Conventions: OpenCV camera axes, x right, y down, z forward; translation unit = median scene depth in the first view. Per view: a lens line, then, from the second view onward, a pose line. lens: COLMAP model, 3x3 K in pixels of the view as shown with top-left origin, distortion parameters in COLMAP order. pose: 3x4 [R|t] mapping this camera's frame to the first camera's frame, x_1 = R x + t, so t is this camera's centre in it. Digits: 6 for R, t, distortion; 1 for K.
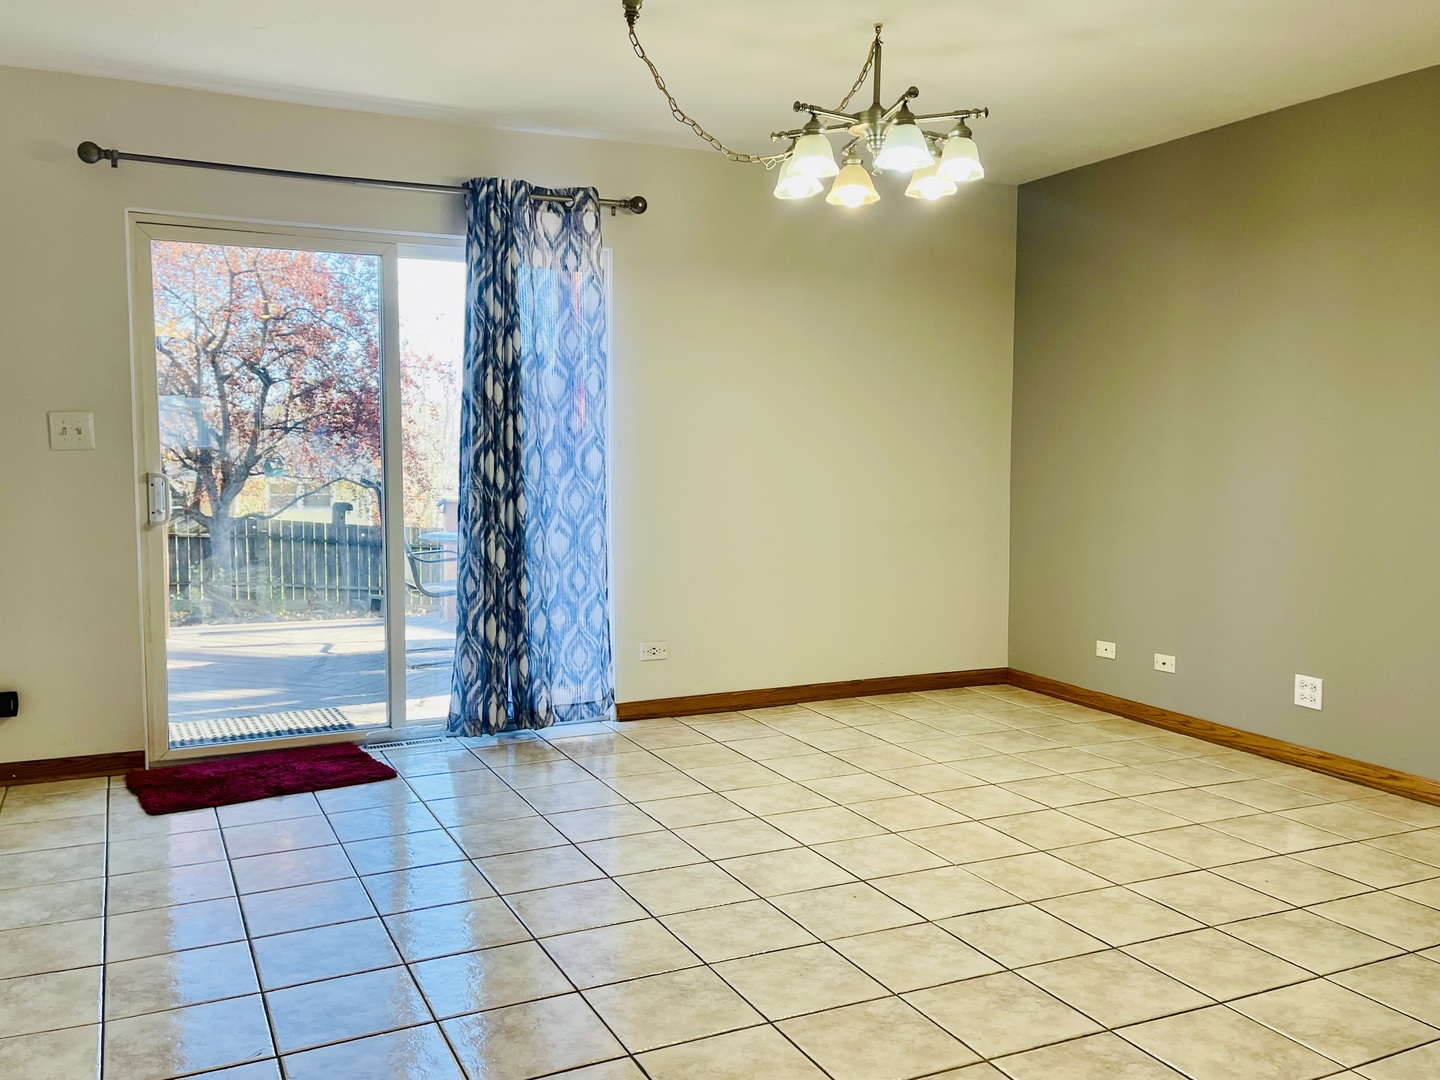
lens RADIAL K [[1245.9, 0, 720.0], [0, 1245.9, 540.0], [0, 0, 1]] dist [0.005536, 0.002433]
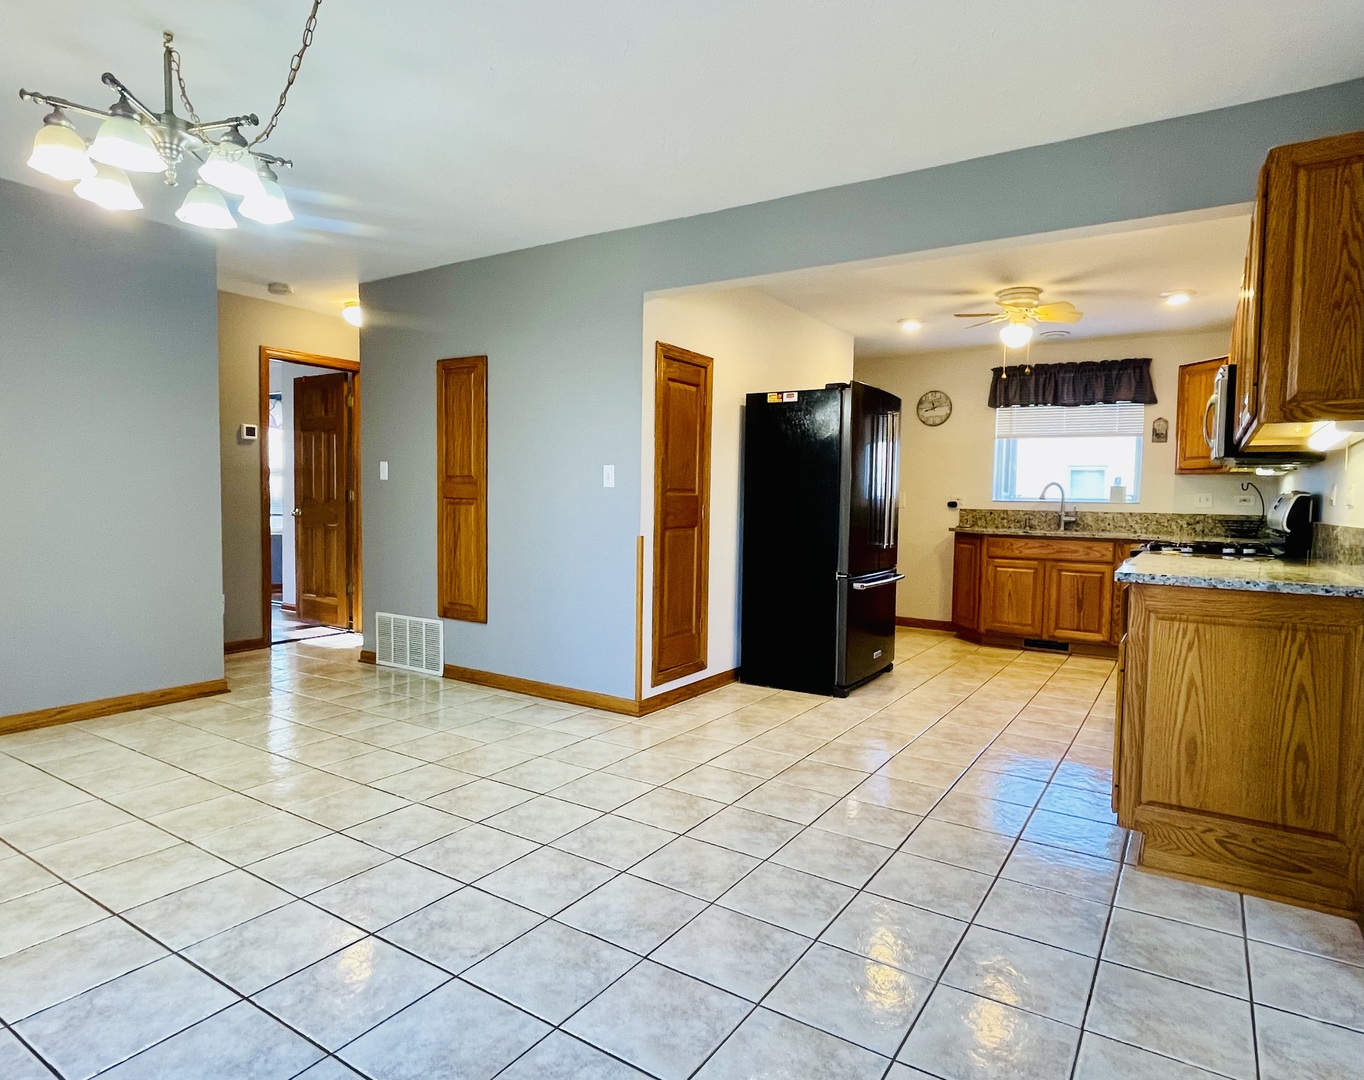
lens RADIAL K [[838.0, 0, 682.0], [0, 838.0, 540.0], [0, 0, 1]] dist [-0.005689, -0.003163]
pose [[-0.531792, -0.056495, 0.844988, -0.668085], [0.048197, 0.994136, 0.096799, -0.058898], [-0.845502, 0.092203, -0.525951, 1.043318]]
